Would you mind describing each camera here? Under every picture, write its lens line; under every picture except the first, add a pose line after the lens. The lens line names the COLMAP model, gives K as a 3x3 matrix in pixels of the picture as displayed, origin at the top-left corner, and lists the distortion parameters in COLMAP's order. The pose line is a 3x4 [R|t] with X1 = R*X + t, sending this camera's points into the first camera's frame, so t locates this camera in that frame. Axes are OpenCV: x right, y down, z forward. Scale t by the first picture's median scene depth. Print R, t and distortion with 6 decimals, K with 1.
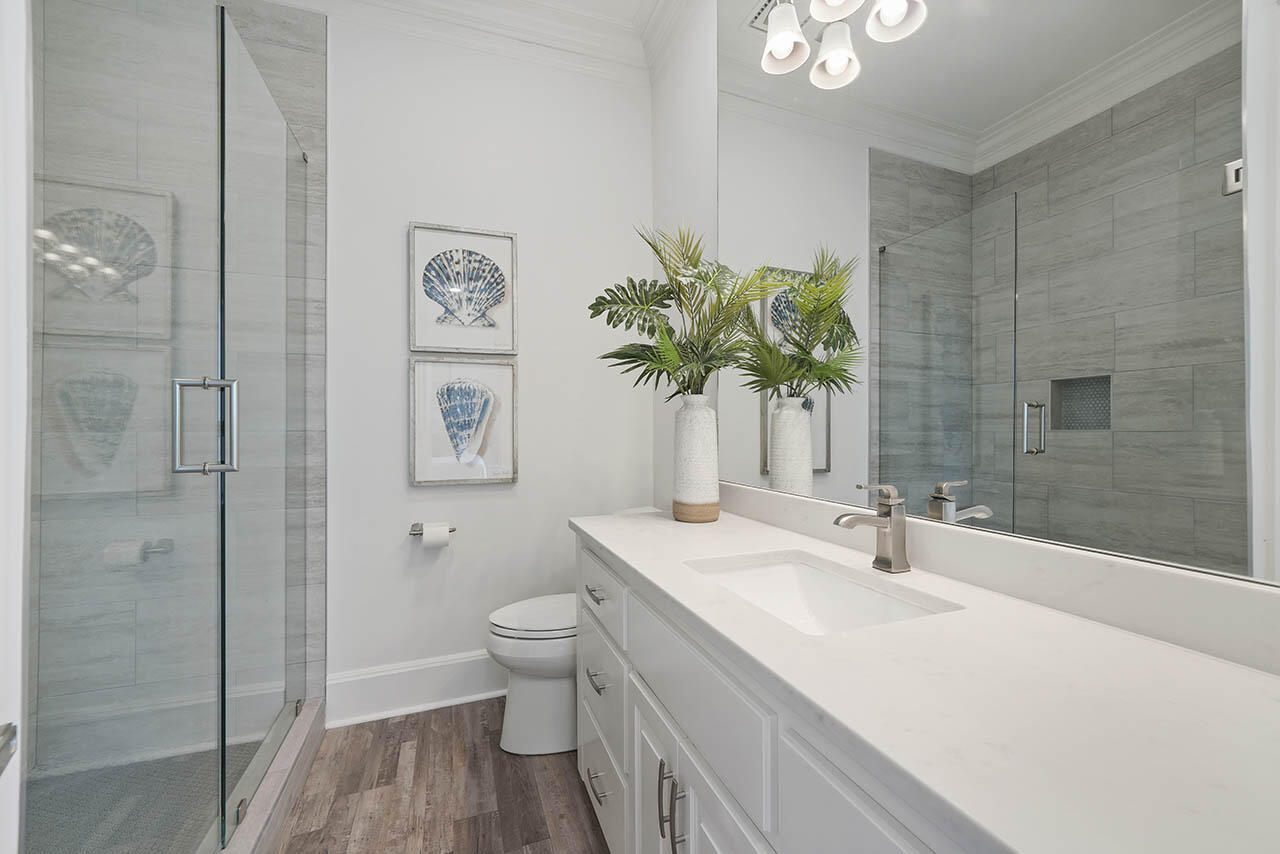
lens RADIAL K [[542.4, 0, 641.9], [0, 542.4, 427.6], [0, 0, 1]] dist [-0.000663, -0.000073]
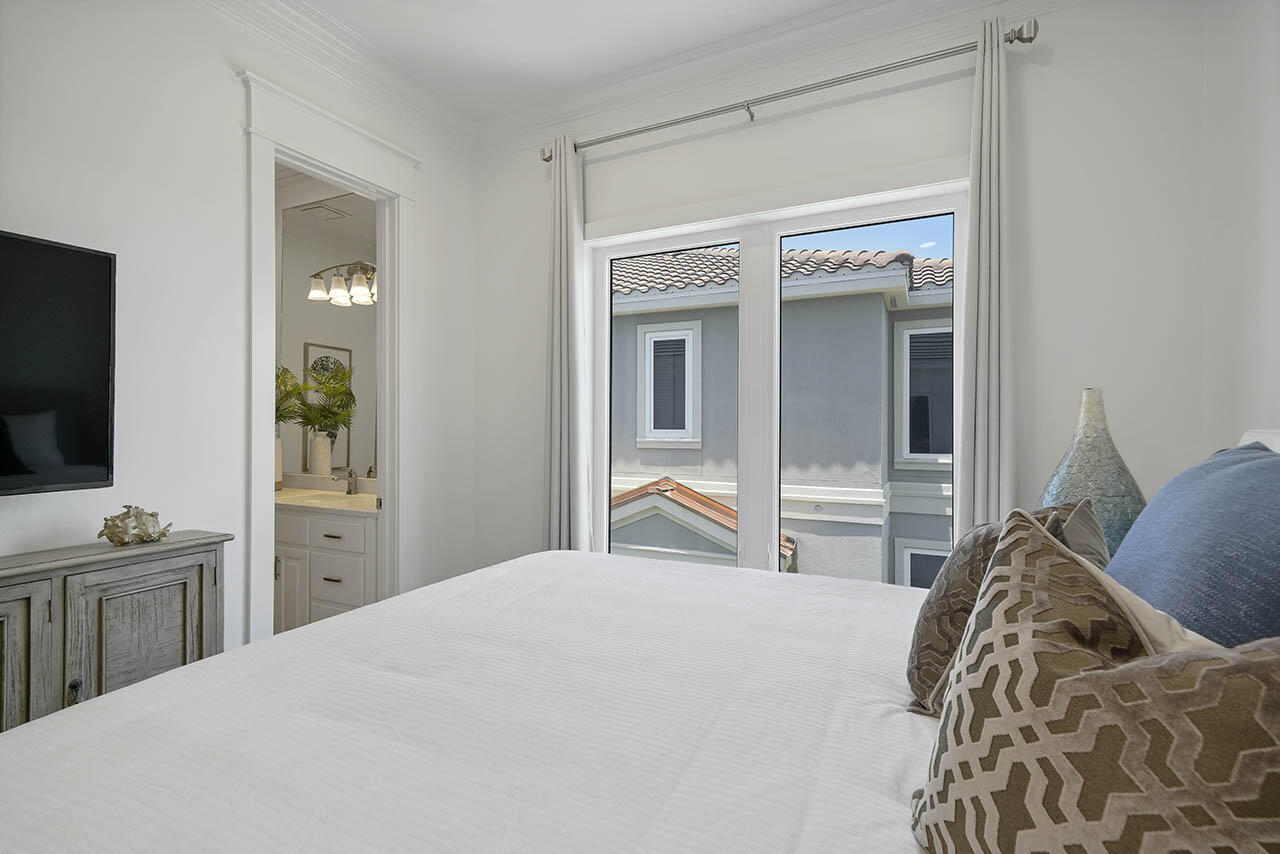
lens RADIAL K [[579.2, 0, 643.7], [0, 579.2, 423.9], [0, 0, 1]] dist [0.015525, 0.000050]
pose [[0.728951, 0.002678, 0.684560, -0.362209], [-0.002109, 0.999996, -0.001666, -0.084073], [-0.684562, -0.000229, 0.728954, -1.524056]]
